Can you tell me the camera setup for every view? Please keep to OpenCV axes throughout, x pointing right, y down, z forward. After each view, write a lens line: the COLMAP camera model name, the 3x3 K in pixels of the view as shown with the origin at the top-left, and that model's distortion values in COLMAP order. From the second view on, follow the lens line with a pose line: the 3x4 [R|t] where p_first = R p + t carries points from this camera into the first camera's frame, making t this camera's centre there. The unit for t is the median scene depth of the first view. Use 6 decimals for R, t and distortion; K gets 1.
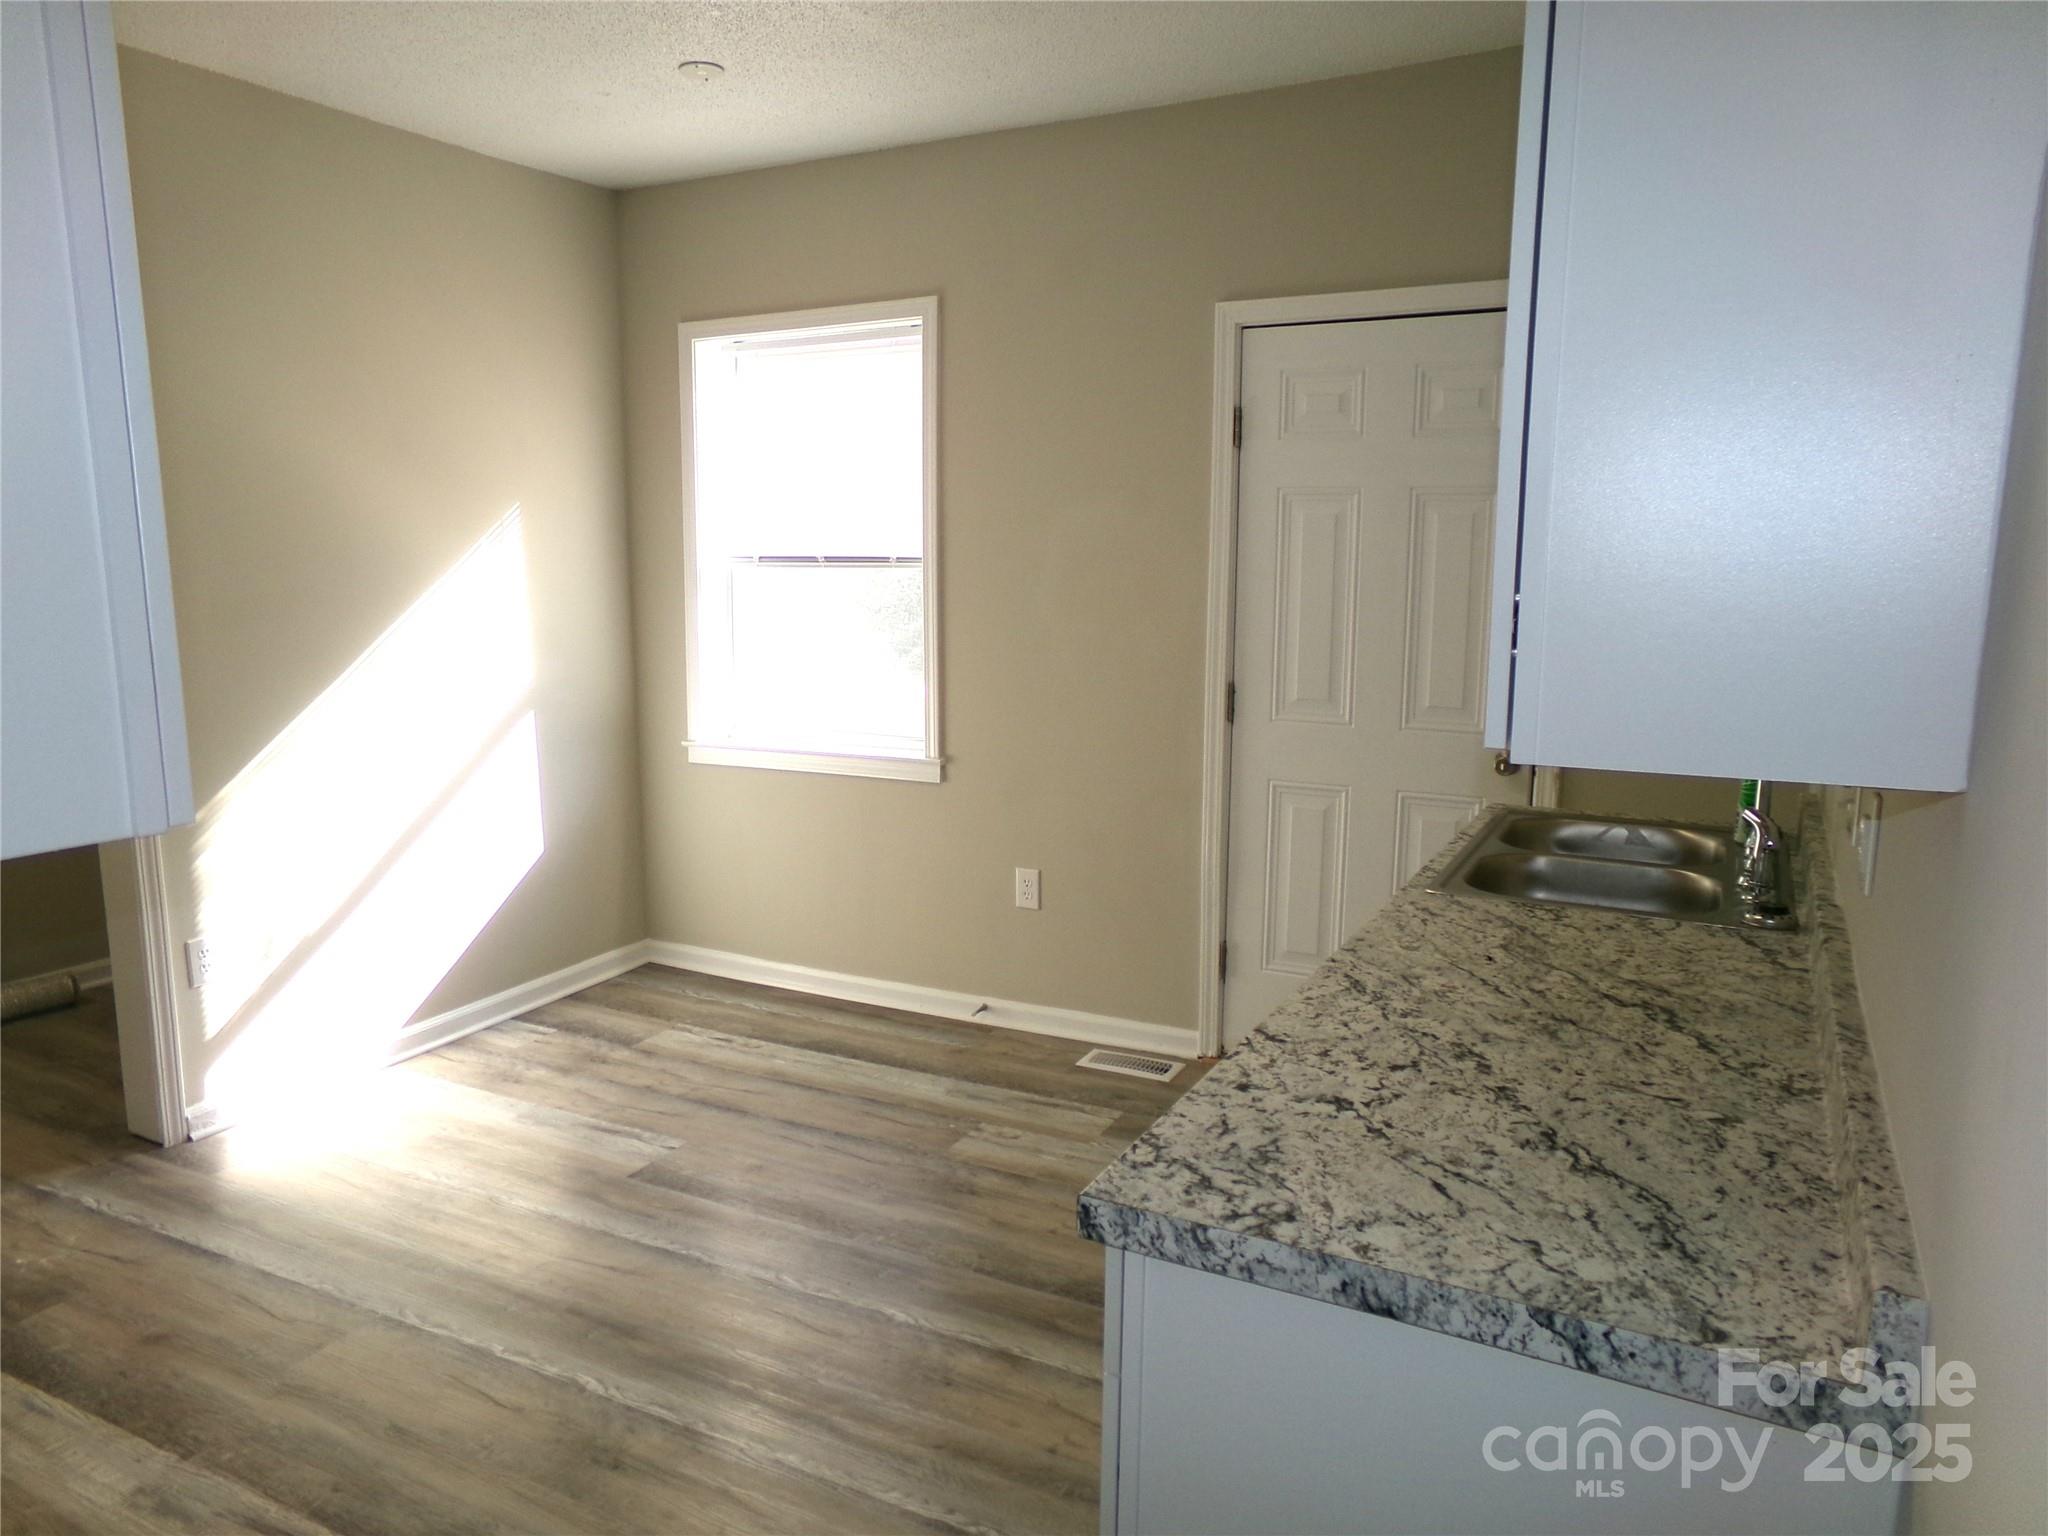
lens RADIAL K [[1418.6, 0, 990.6], [0, 1418.6, 779.8], [0, 0, 1]] dist [-0.006070, -0.000745]
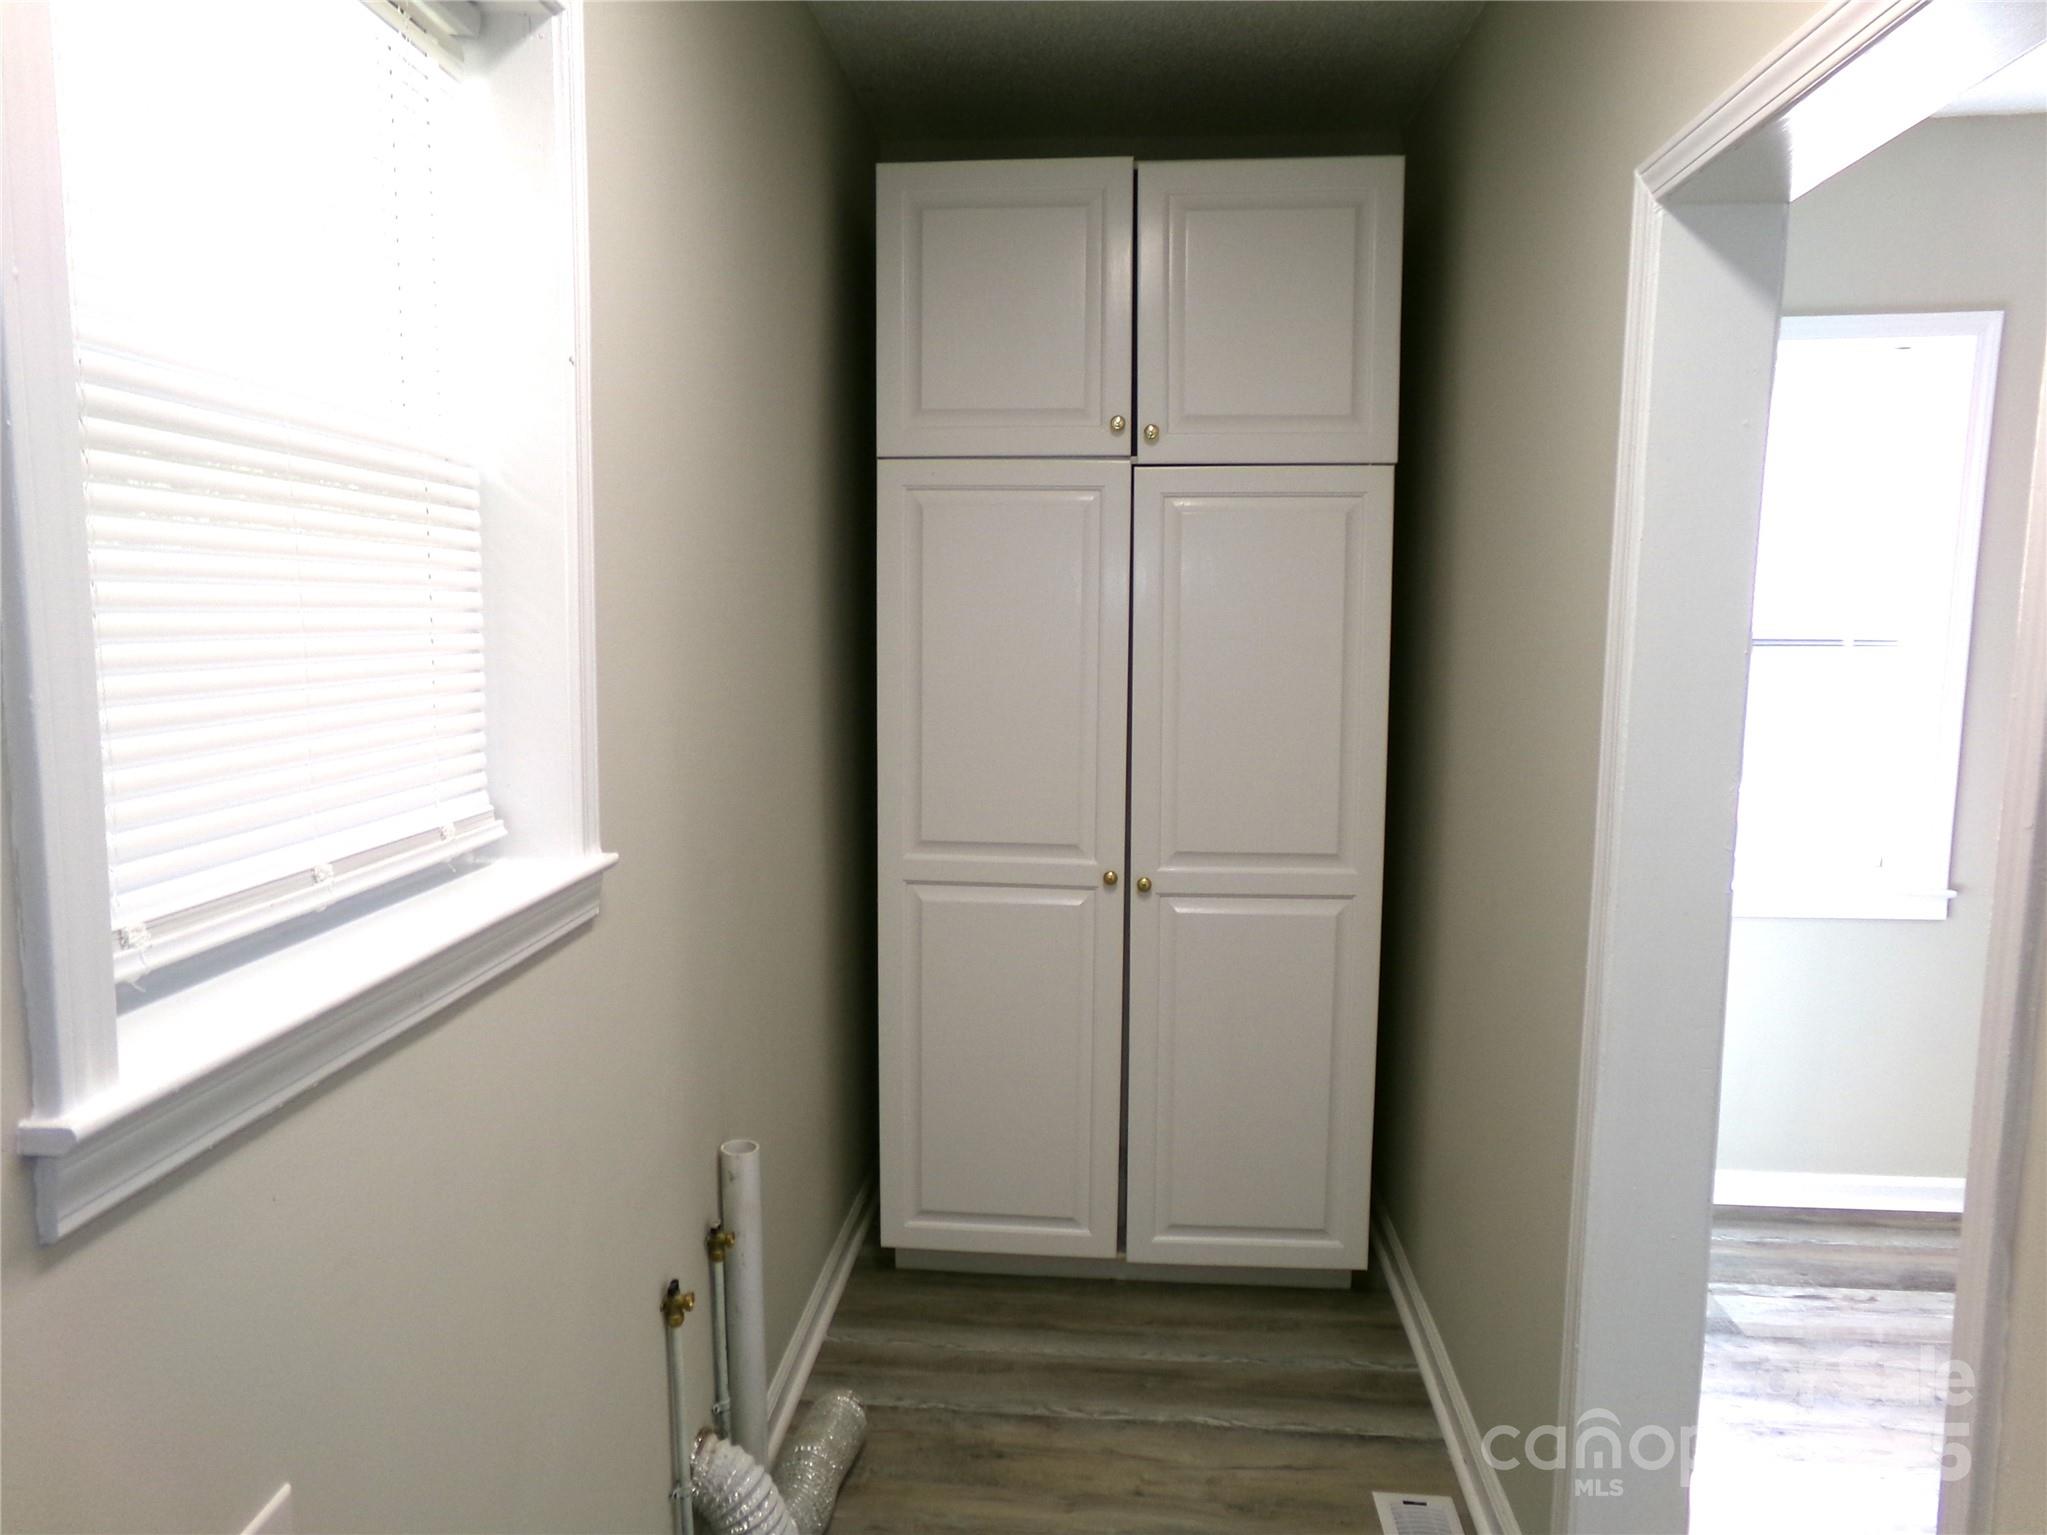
lens RADIAL K [[1417.9, 0, 1021.5], [0, 1417.9, 767.9], [0, 0, 1]] dist [-0.006070, -0.000745]
pose [[0.914835, -0.043918, 0.401434, -0.833100], [0.065232, 0.997085, -0.039574, -0.085564], [-0.398525, 0.062390, 0.915033, 0.474580]]
